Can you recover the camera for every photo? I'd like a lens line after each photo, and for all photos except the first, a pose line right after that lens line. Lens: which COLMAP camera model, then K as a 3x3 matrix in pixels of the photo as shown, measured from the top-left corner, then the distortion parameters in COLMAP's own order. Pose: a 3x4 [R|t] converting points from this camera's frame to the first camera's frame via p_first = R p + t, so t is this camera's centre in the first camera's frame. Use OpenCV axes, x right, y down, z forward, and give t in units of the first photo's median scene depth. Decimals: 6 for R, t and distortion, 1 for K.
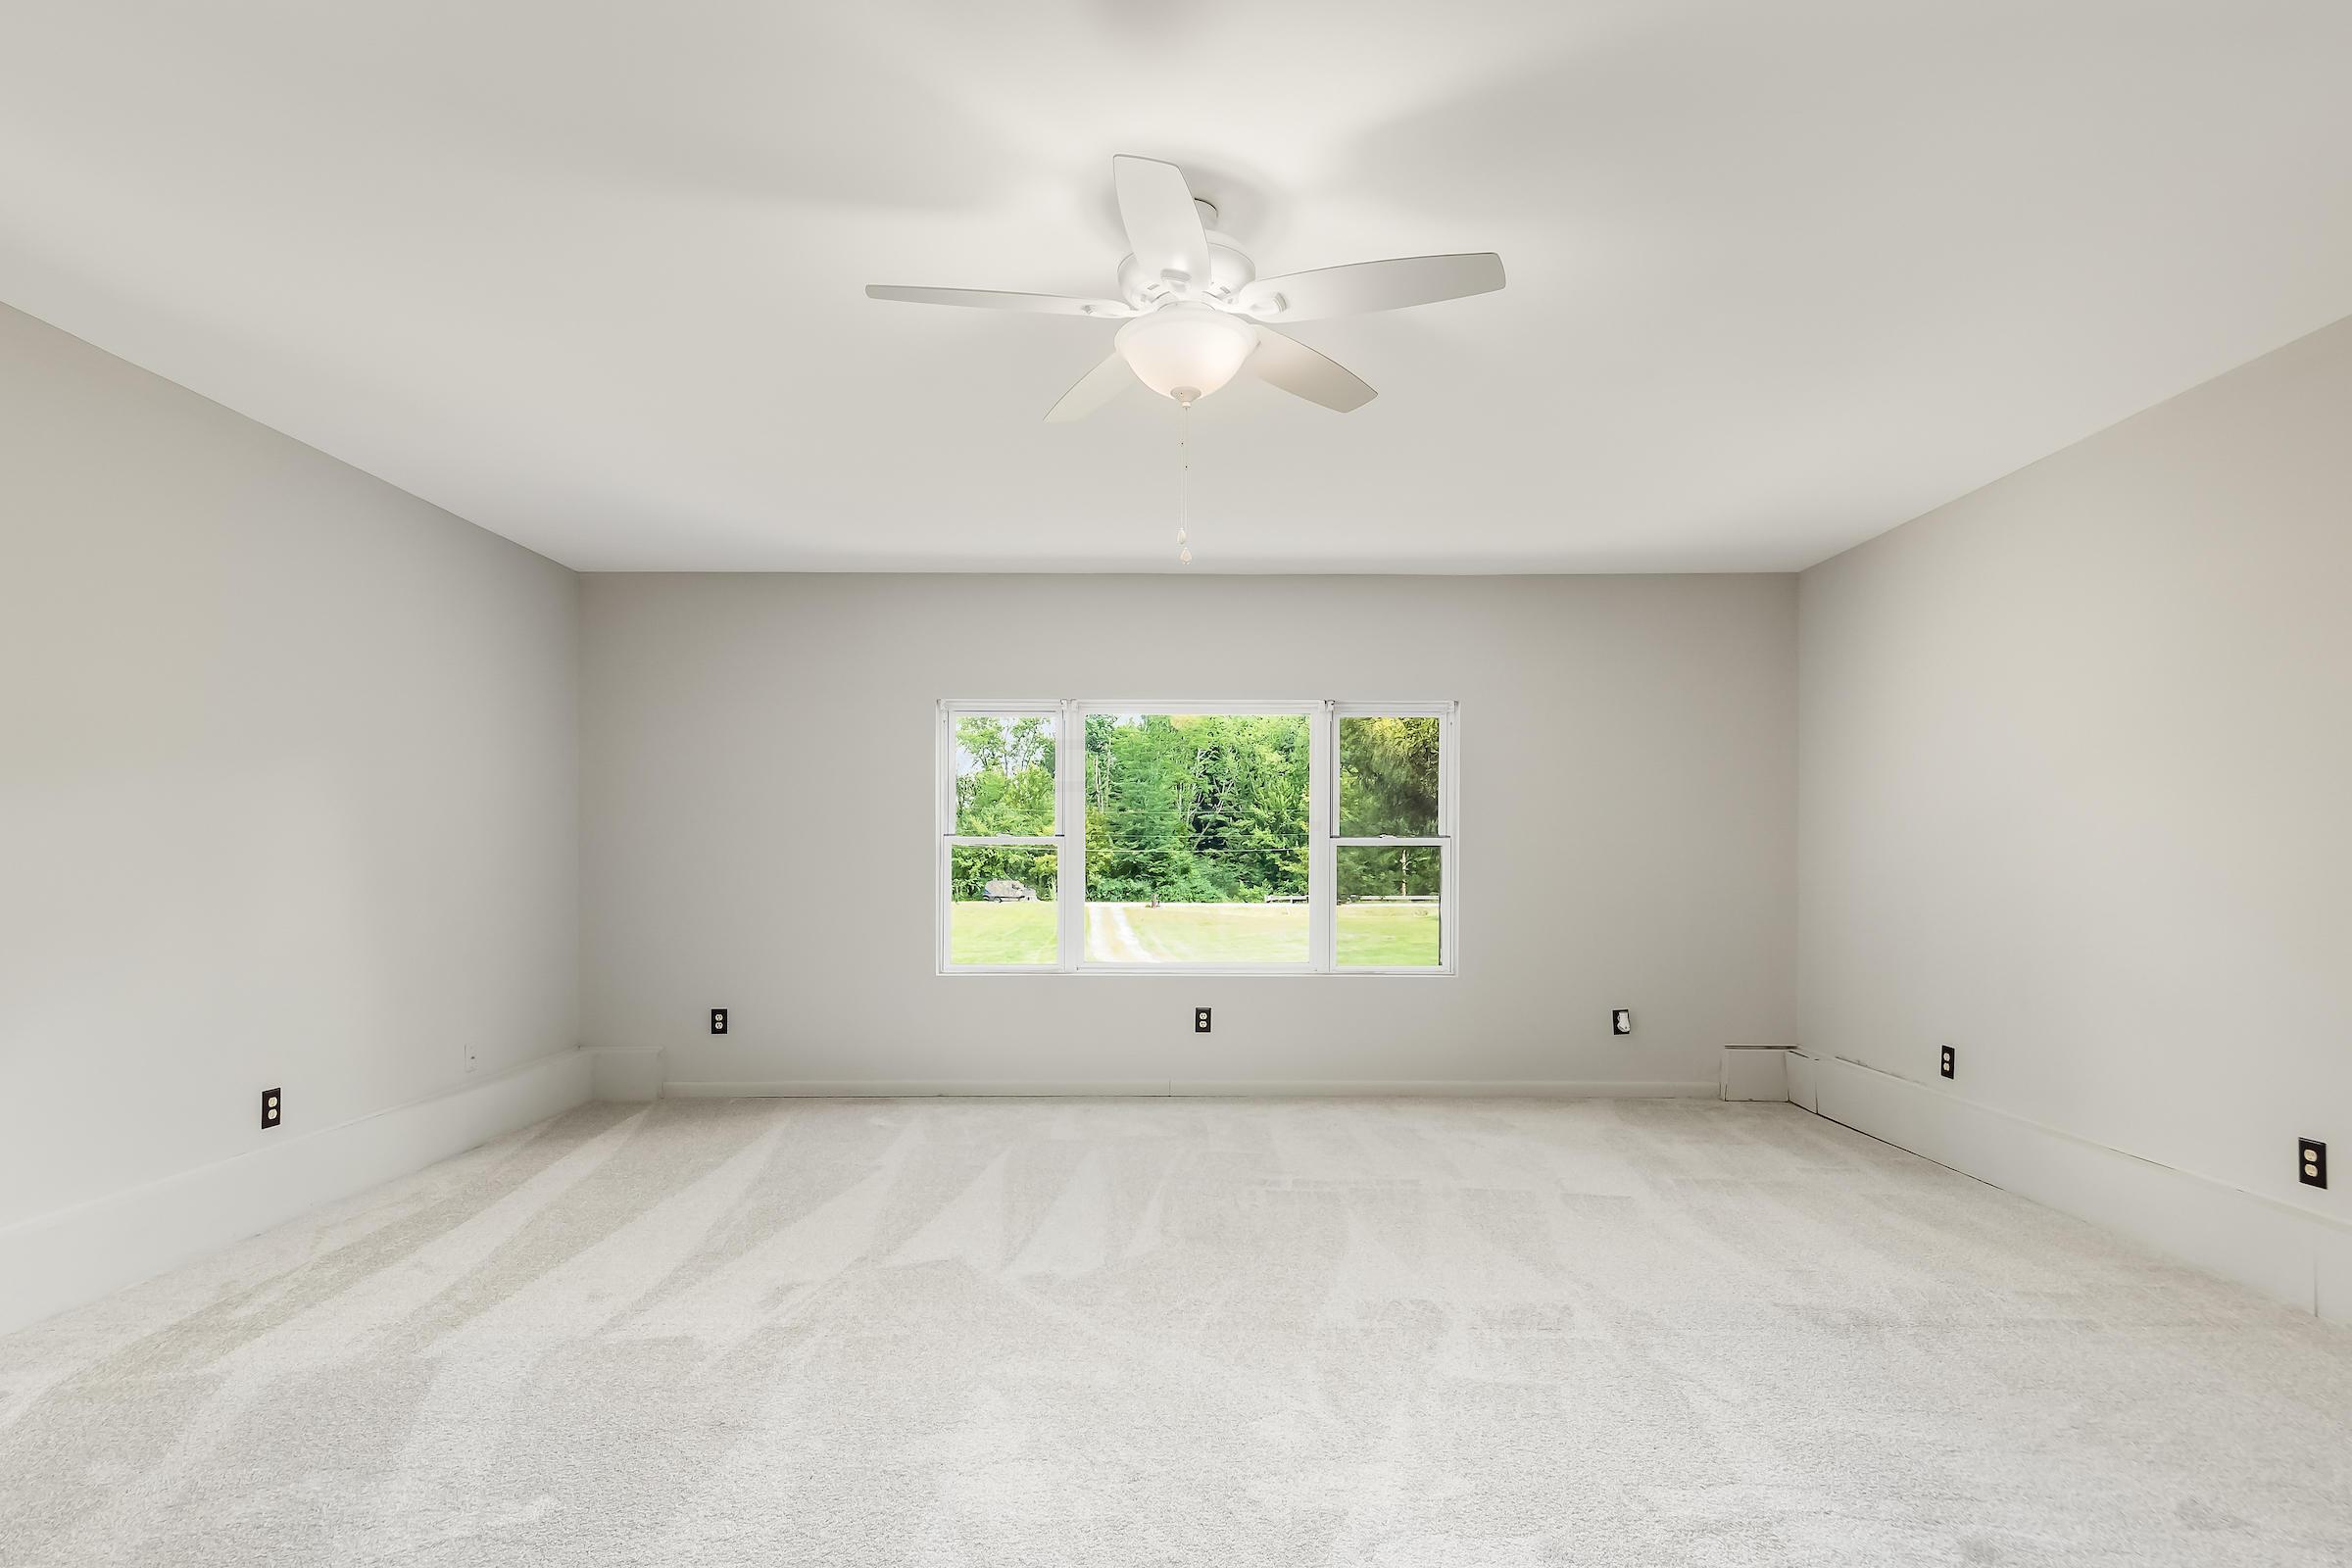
lens RADIAL K [[1213.3, 0, 1169.5], [0, 1213.3, 870.0], [0, 0, 1]] dist [0.005989, 0.000662]
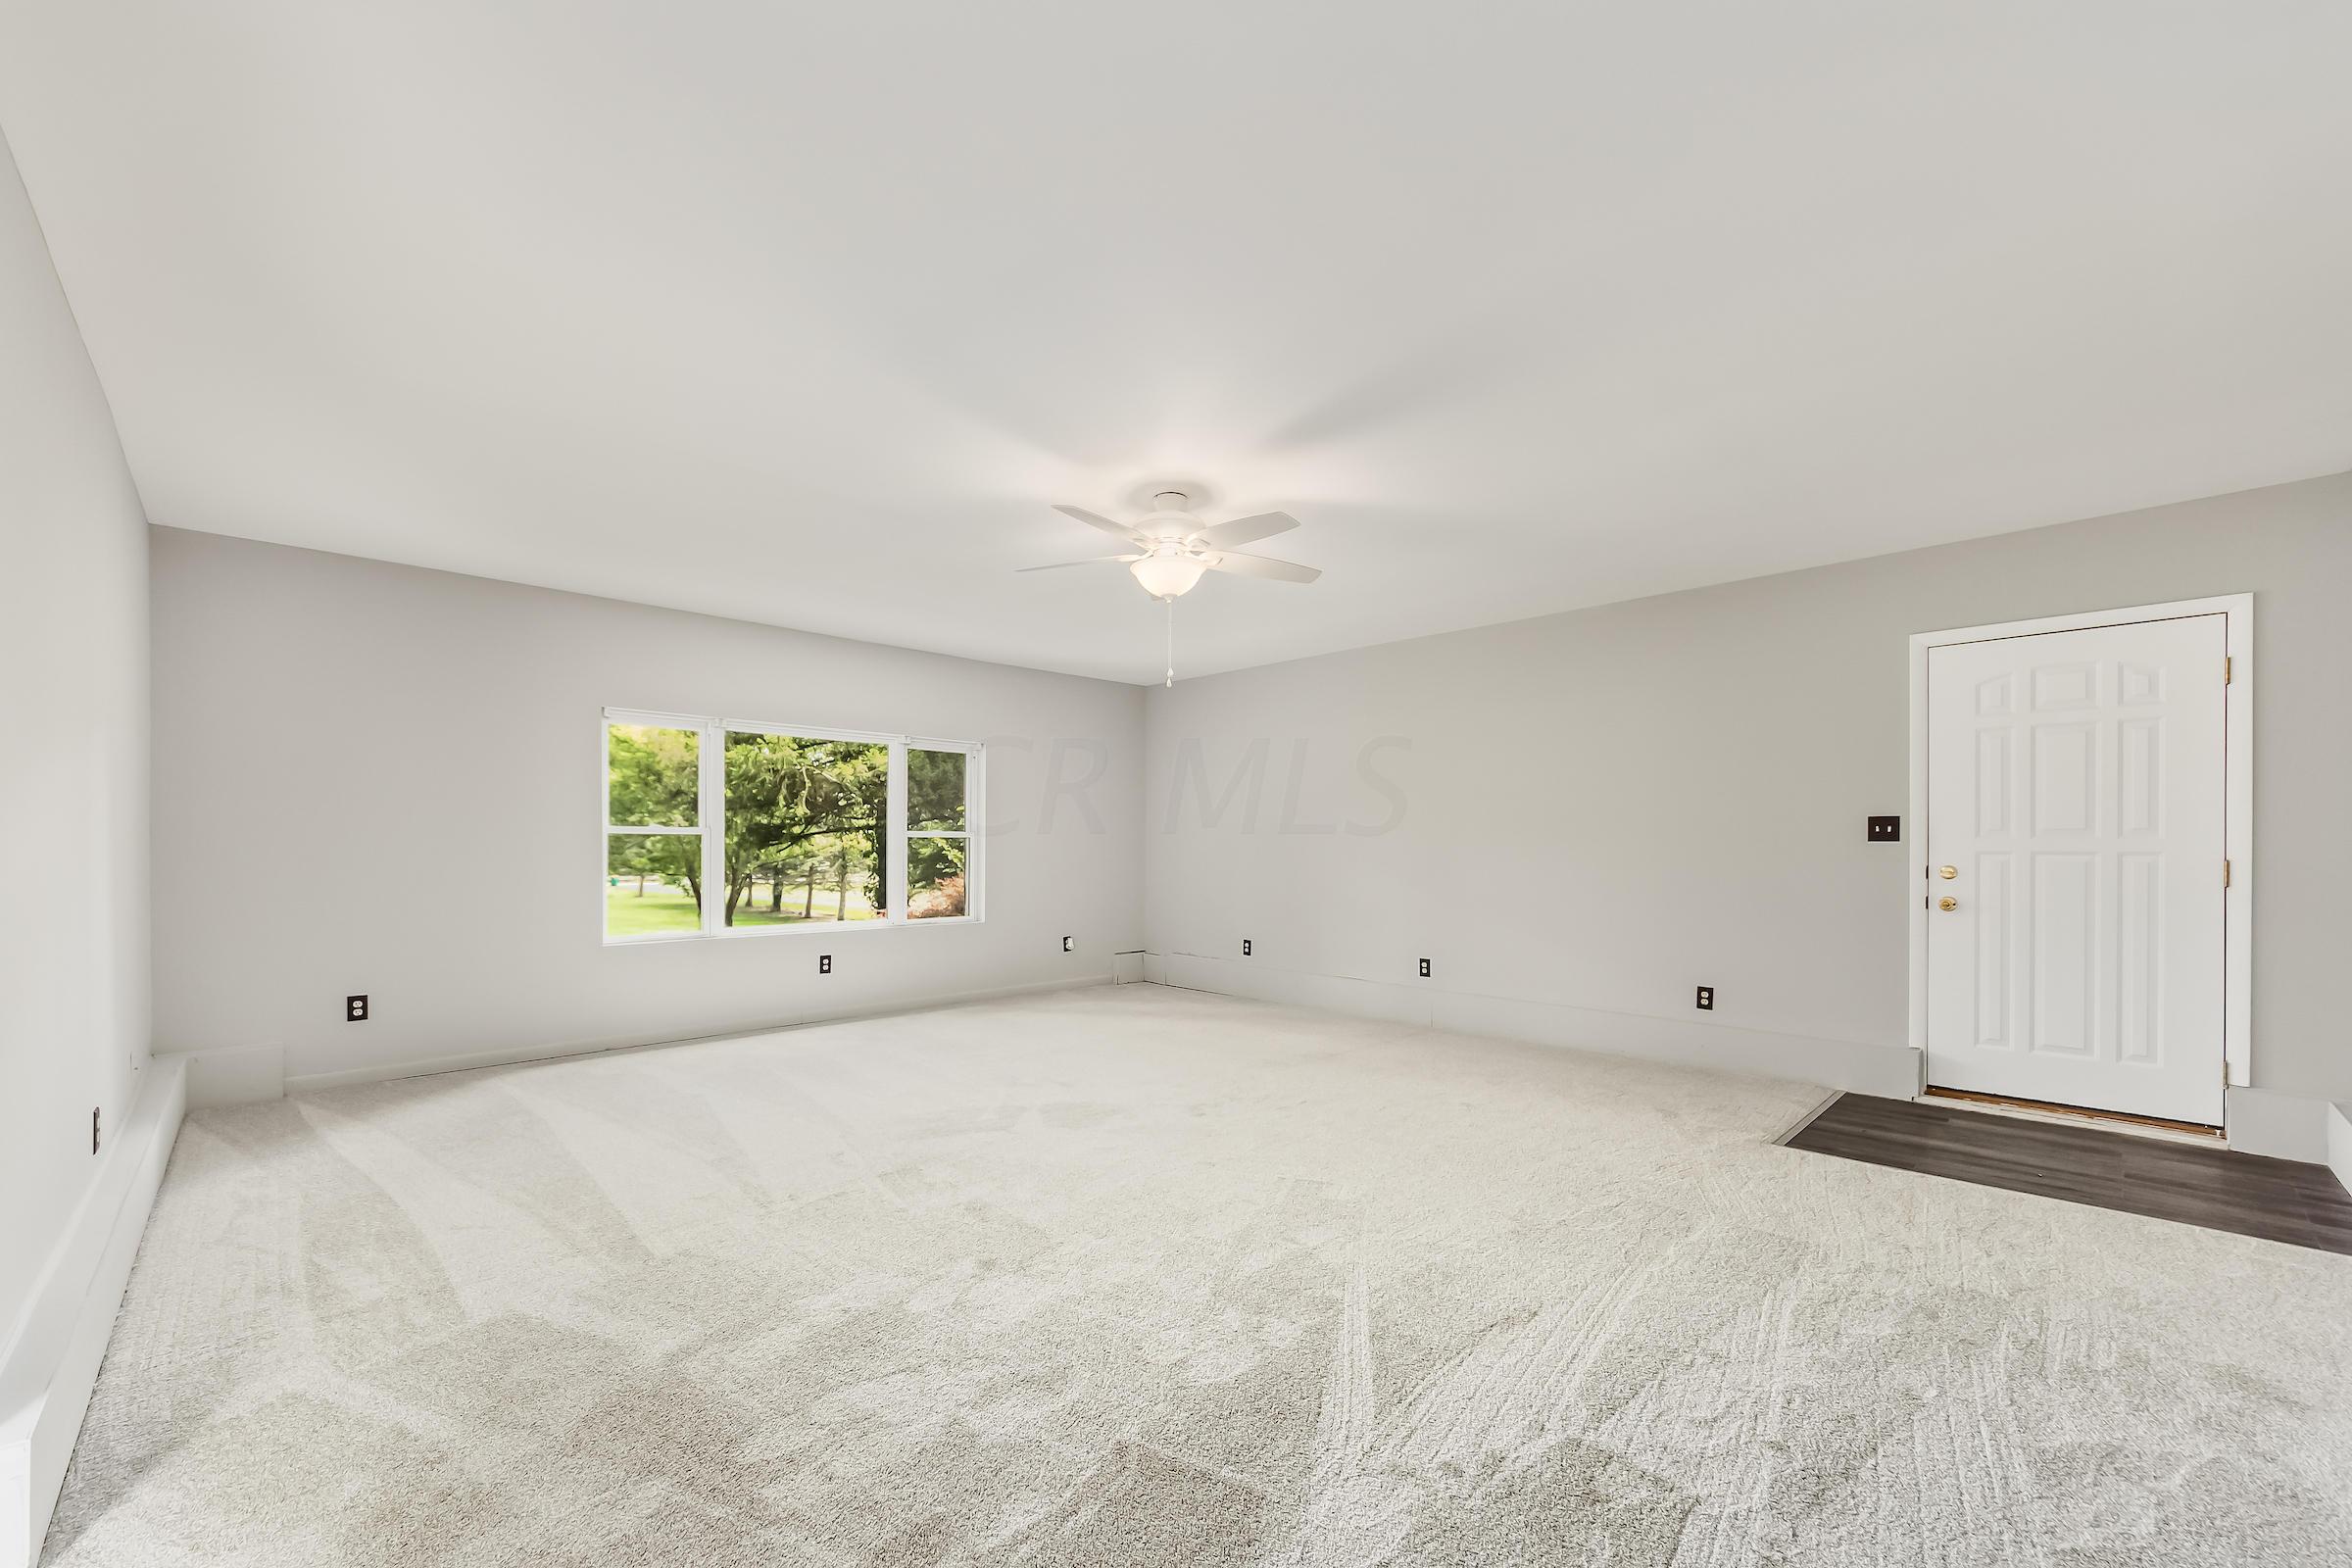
lens RADIAL K [[910.5, 0, 1174.2], [0, 910.5, 855.8], [0, 0, 1]] dist [0.000048, -0.000033]
pose [[0.731317, -0.008825, 0.681981, -0.391457], [0.006772, 0.999961, 0.005679, -0.000910], [-0.682004, 0.000465, 0.731348, -0.007693]]
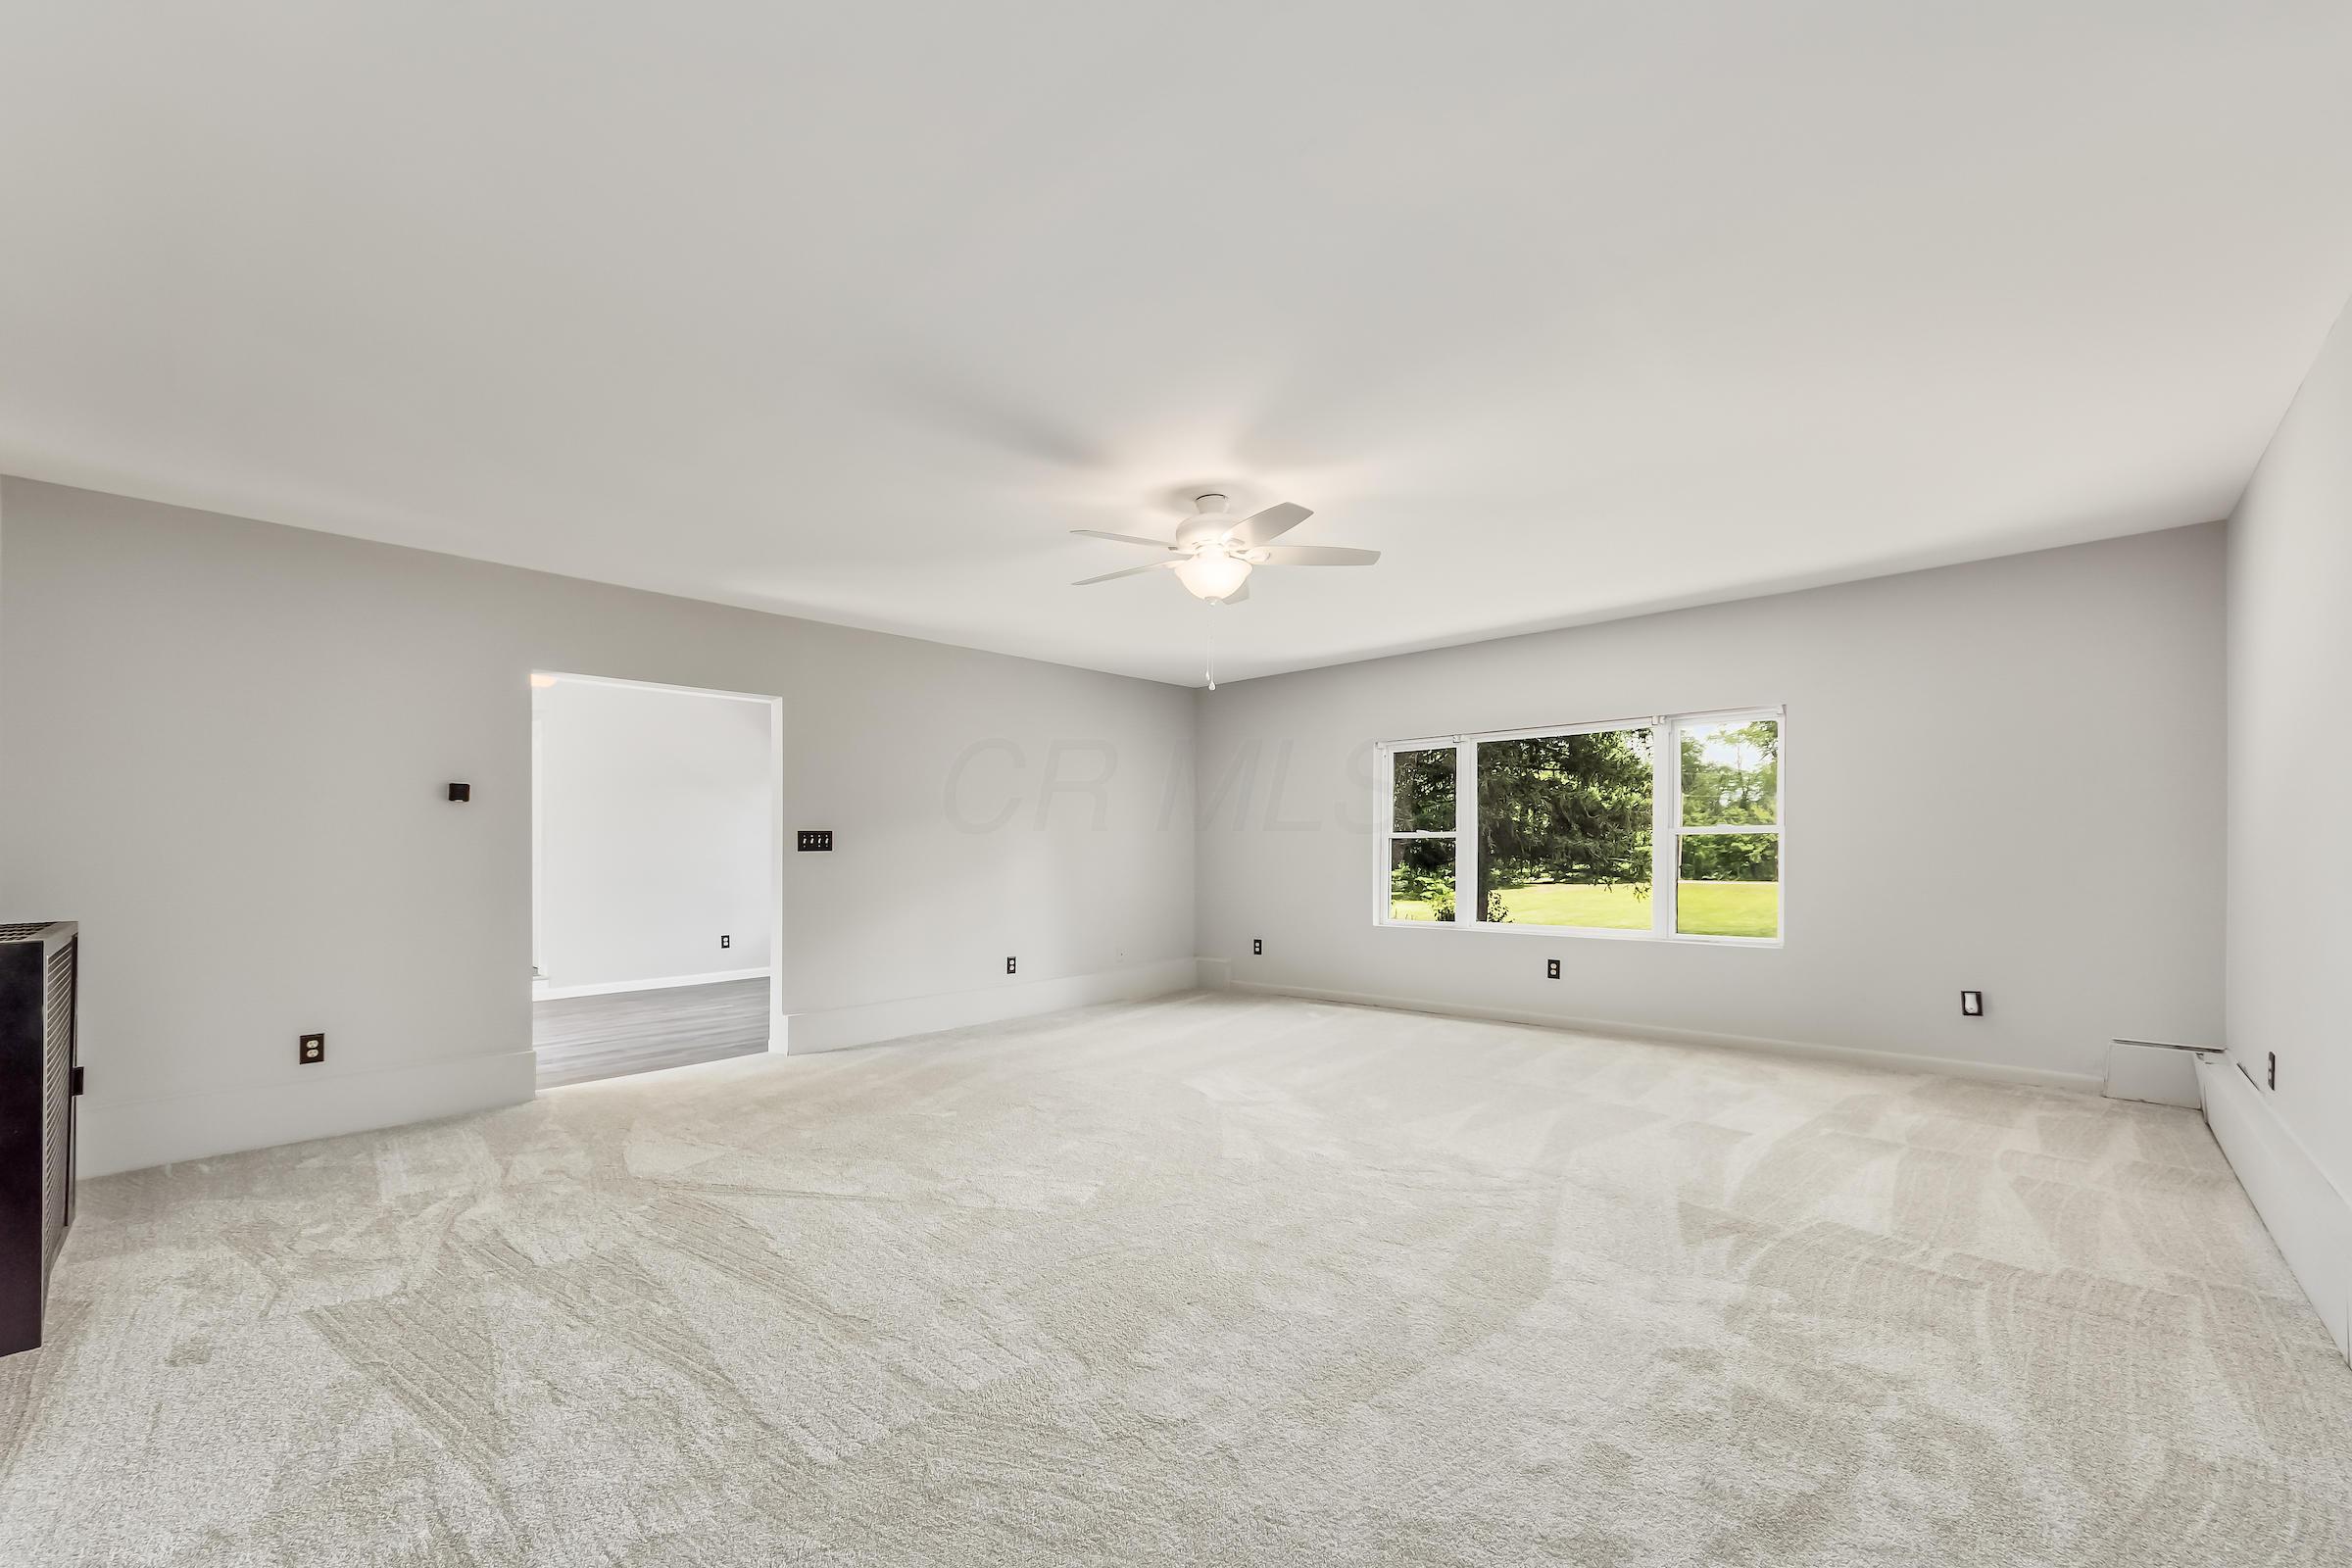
lens RADIAL K [[981.9, 0, 1171.8], [0, 981.9, 846.7], [0, 0, 1]] dist [-0.000330, 0.000065]
pose [[0.719161, -0.010215, -0.694769, 0.483296], [0.004679, 0.999940, -0.009858, 0.000379], [0.694828, 0.003839, 0.719166, -0.049003]]
